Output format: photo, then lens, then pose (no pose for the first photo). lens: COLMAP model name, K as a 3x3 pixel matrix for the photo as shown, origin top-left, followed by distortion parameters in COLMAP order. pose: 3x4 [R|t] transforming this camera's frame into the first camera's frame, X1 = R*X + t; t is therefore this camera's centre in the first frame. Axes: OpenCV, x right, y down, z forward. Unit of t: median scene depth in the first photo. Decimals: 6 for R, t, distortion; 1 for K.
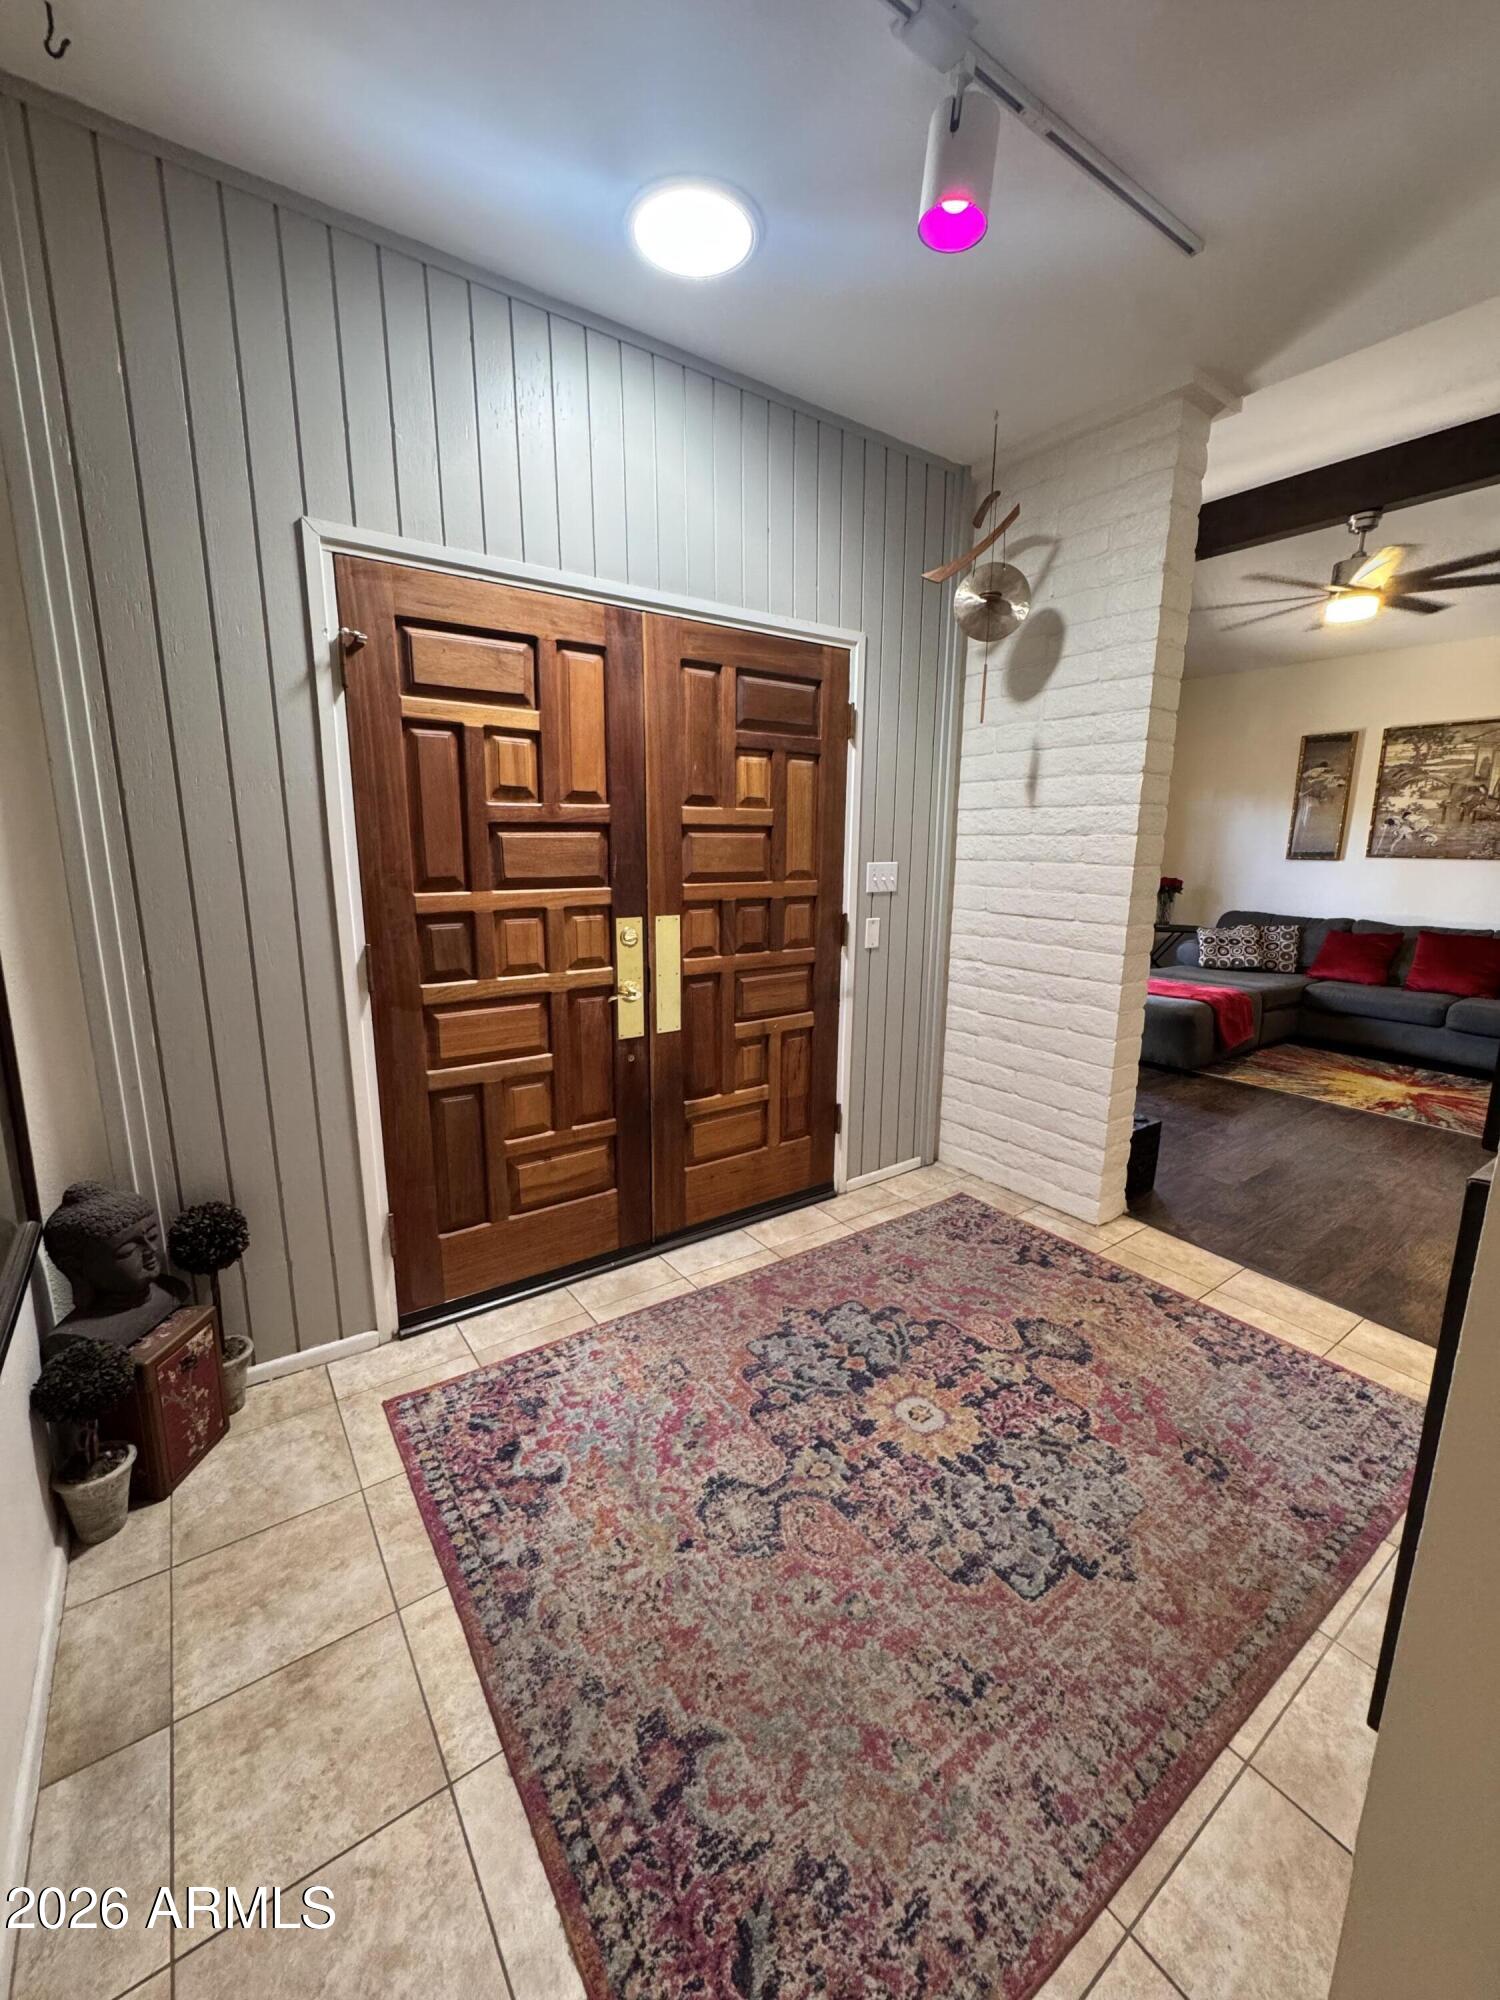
lens RADIAL K [[799.1, 0, 746.9], [0, 799.1, 999.2], [0, 0, 1]] dist [-0.002141, -0.000043]
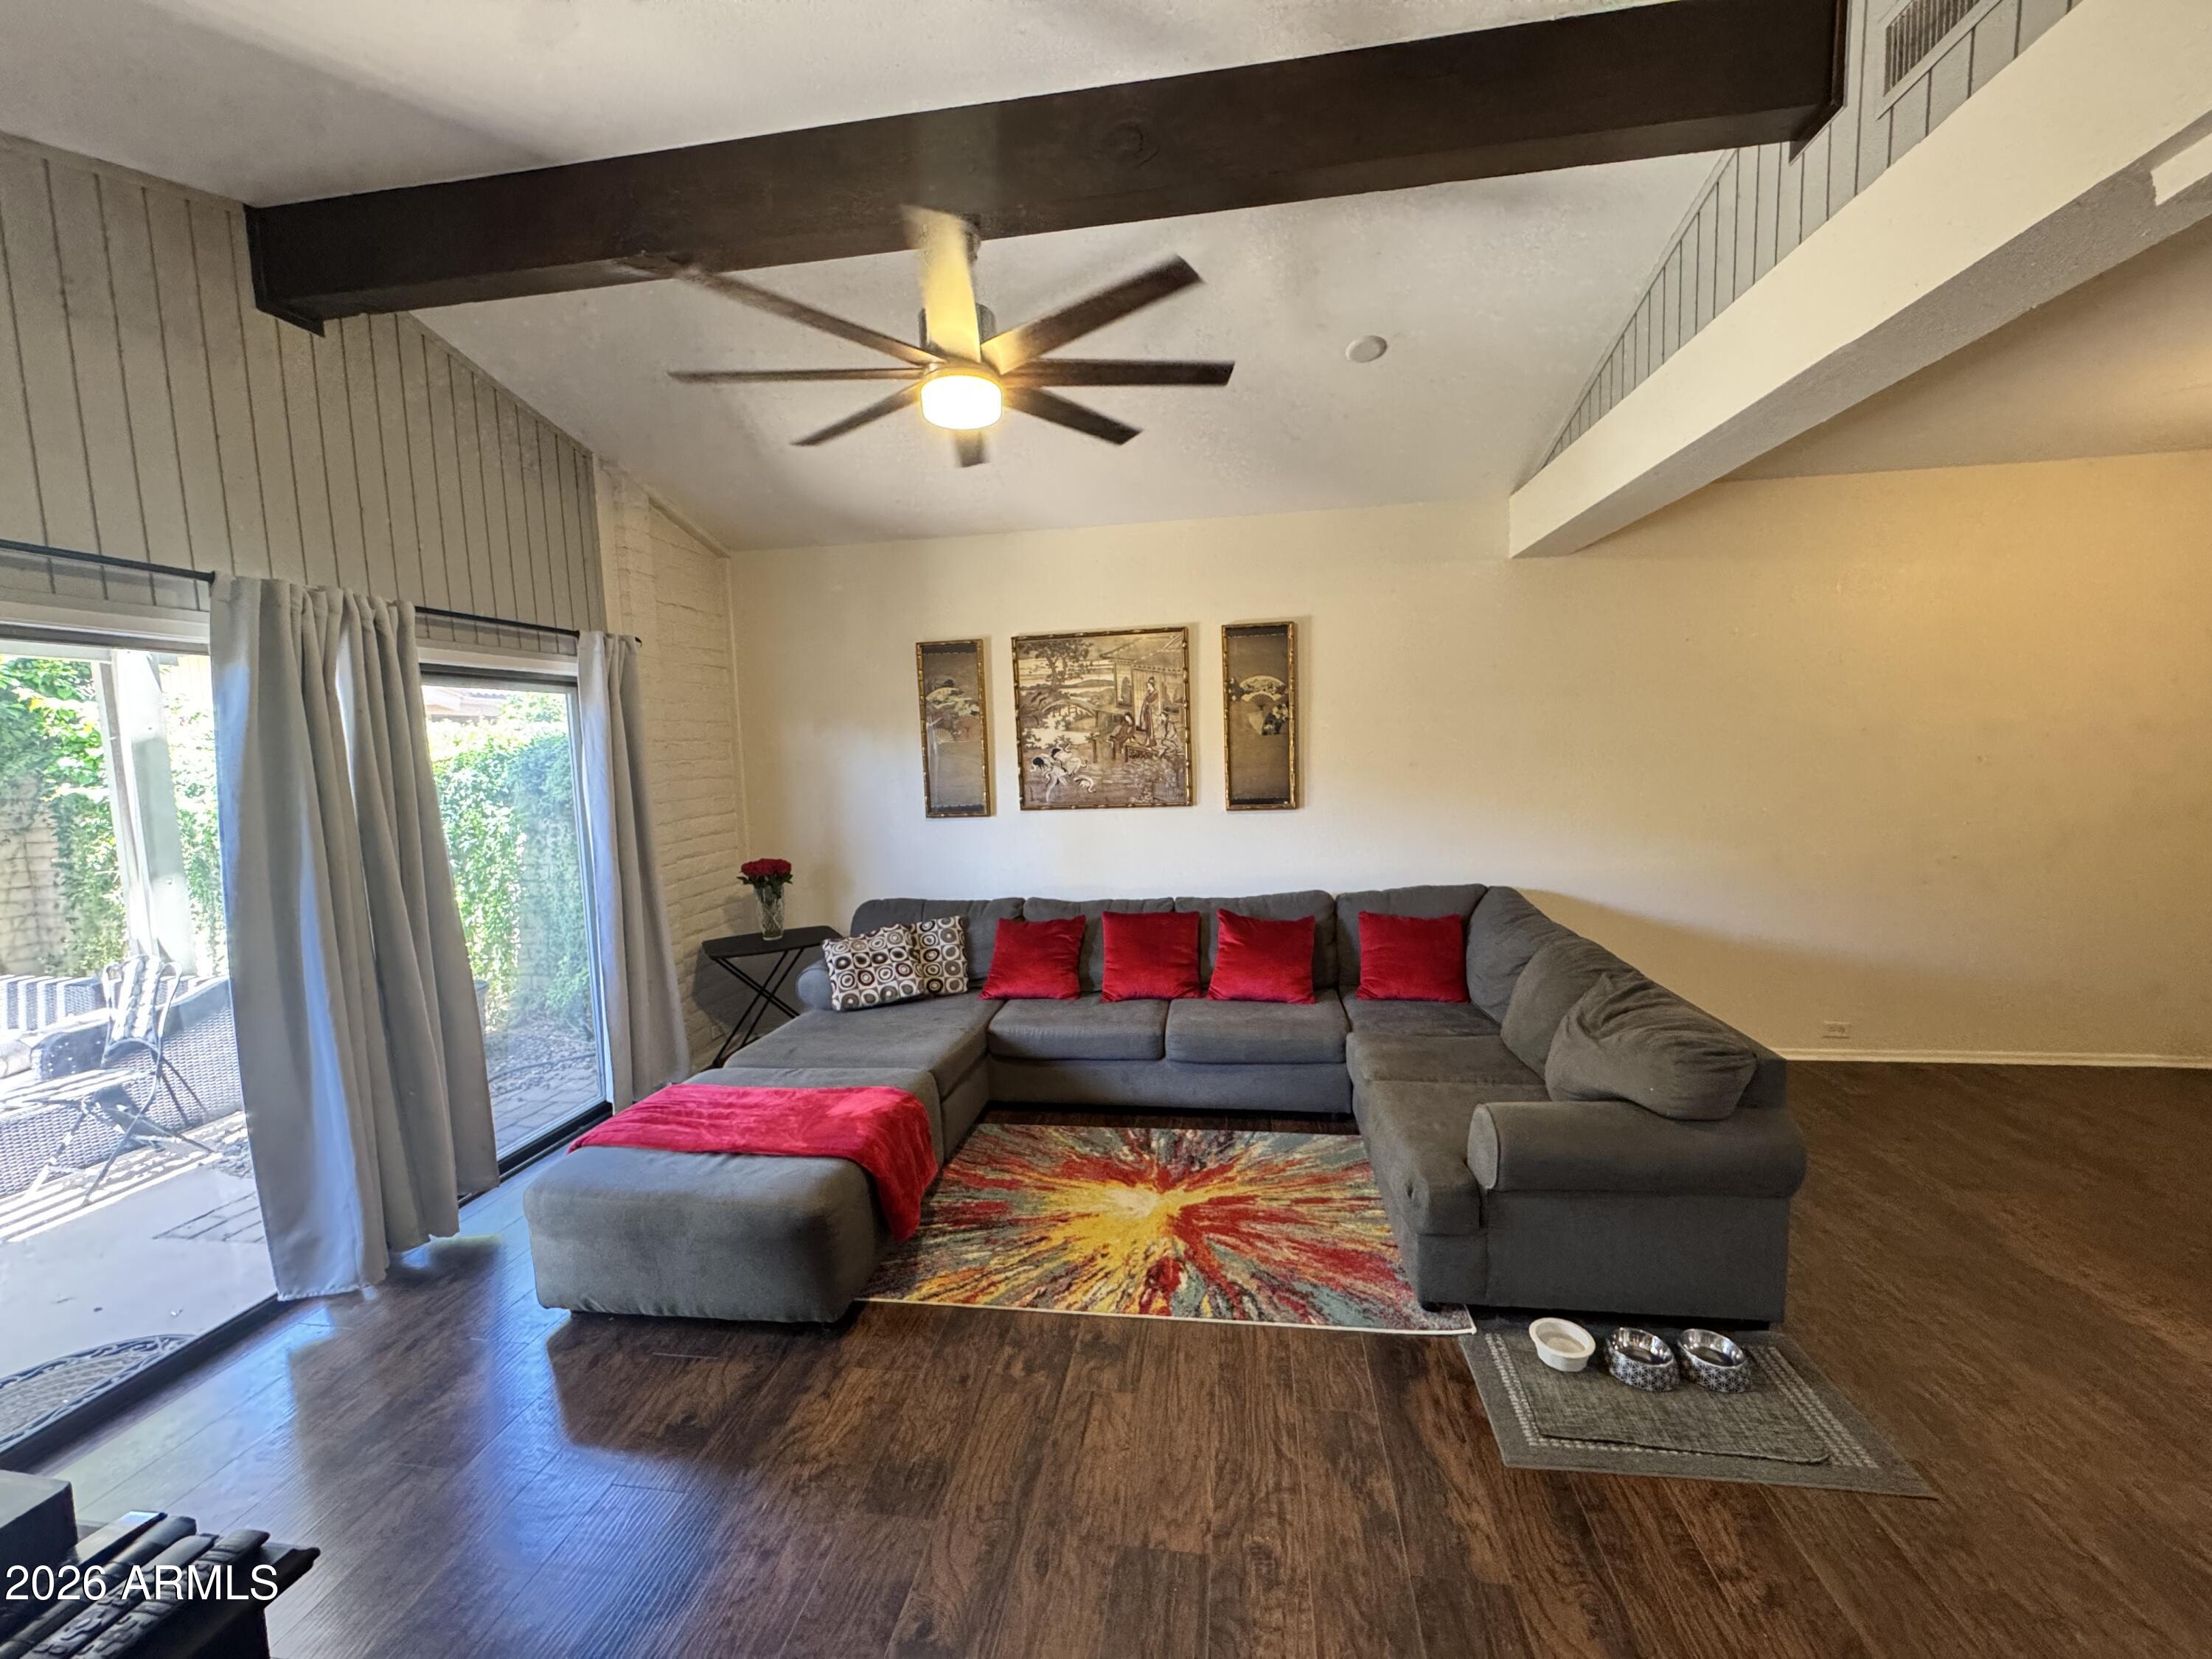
lens RADIAL K [[883.8, 0, 1111.3], [0, 883.8, 829.3], [0, 0, 1]] dist [-0.002141, -0.000043]
pose [[0.694808, -0.097920, 0.712498, 0.273661], [0.181090, 0.982588, -0.041555, -0.117601], [-0.696023, 0.157899, 0.700443, 0.402919]]
